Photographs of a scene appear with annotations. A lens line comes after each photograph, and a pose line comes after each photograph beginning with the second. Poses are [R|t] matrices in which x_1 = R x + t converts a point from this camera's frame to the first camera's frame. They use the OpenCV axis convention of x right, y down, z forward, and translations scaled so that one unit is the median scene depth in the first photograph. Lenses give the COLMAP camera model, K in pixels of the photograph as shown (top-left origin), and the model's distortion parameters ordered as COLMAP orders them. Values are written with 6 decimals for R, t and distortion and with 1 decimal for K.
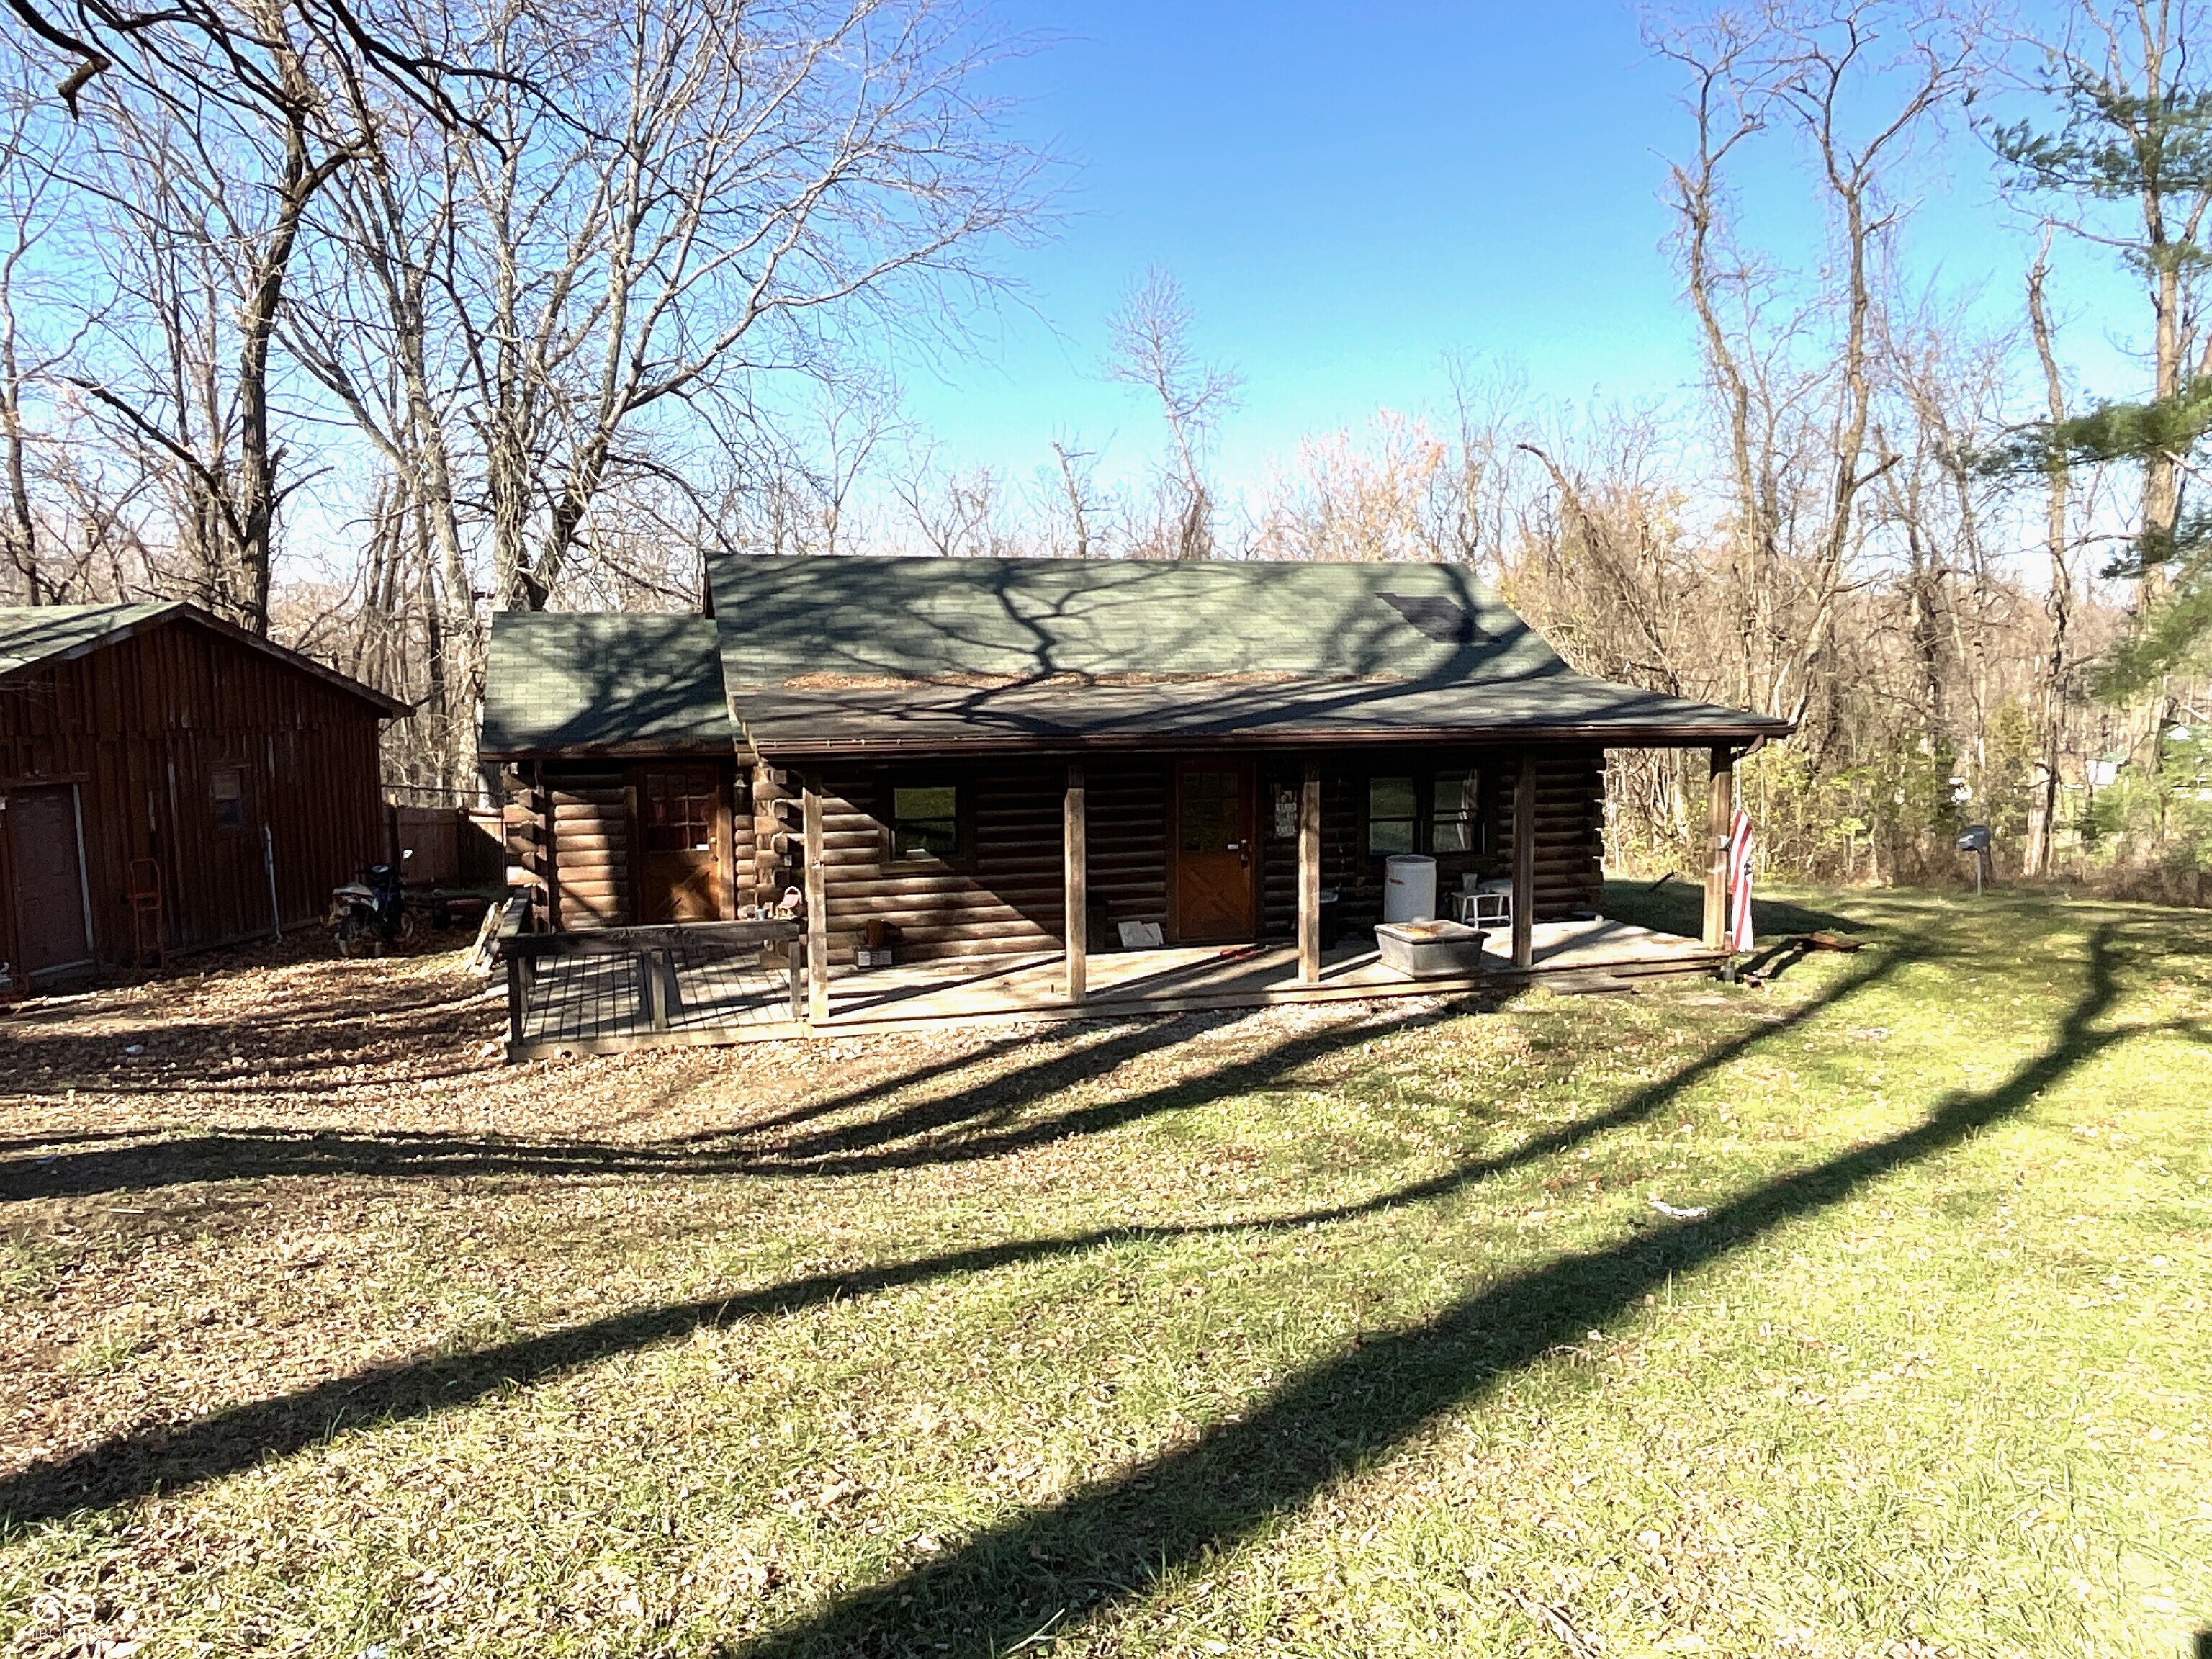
lens RADIAL K [[1448.1, 0, 1106.0], [0, 1448.1, 829.5], [0, 0, 1]] dist [0.001898, -0.055591]
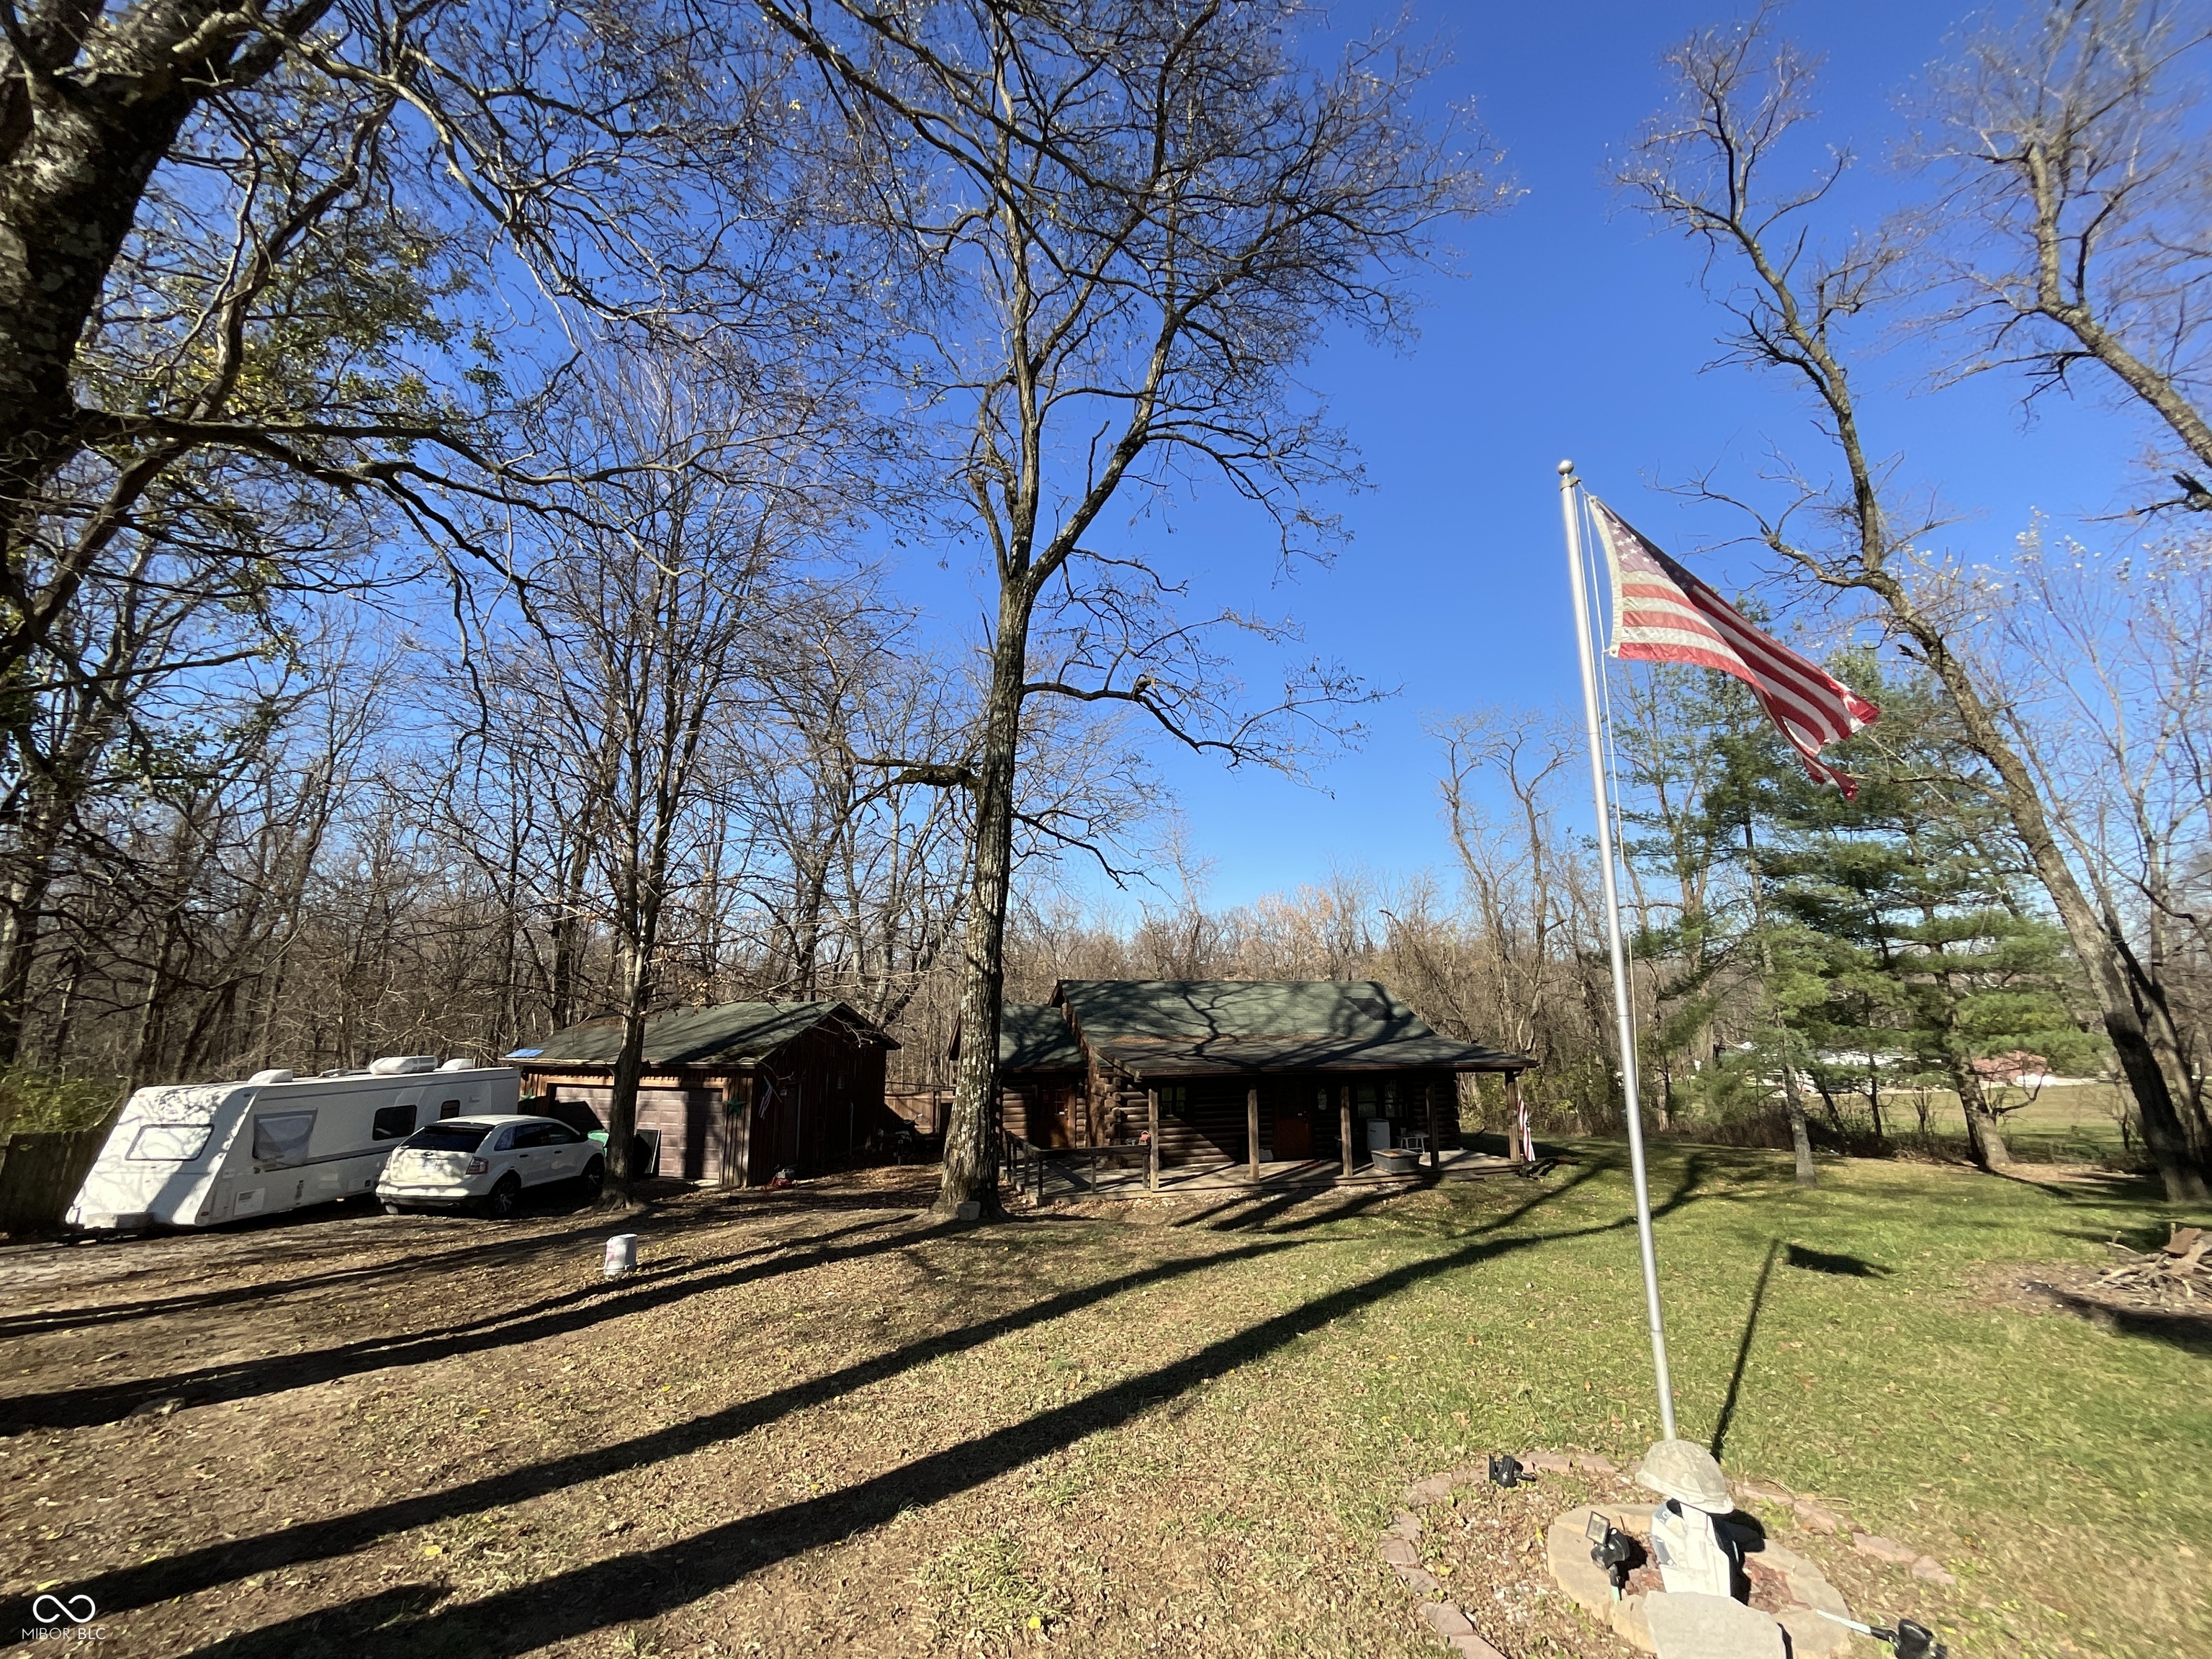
lens RADIAL K [[881.6, 0, 1106.0], [0, 881.6, 829.5], [0, 0, 1]] dist [-0.017903, -0.000048]
pose [[0.999847, 0.011287, 0.013360, -0.235299], [-0.006832, 0.955259, -0.295691, -0.005292], [-0.016100, 0.295555, 0.955190, -0.430077]]
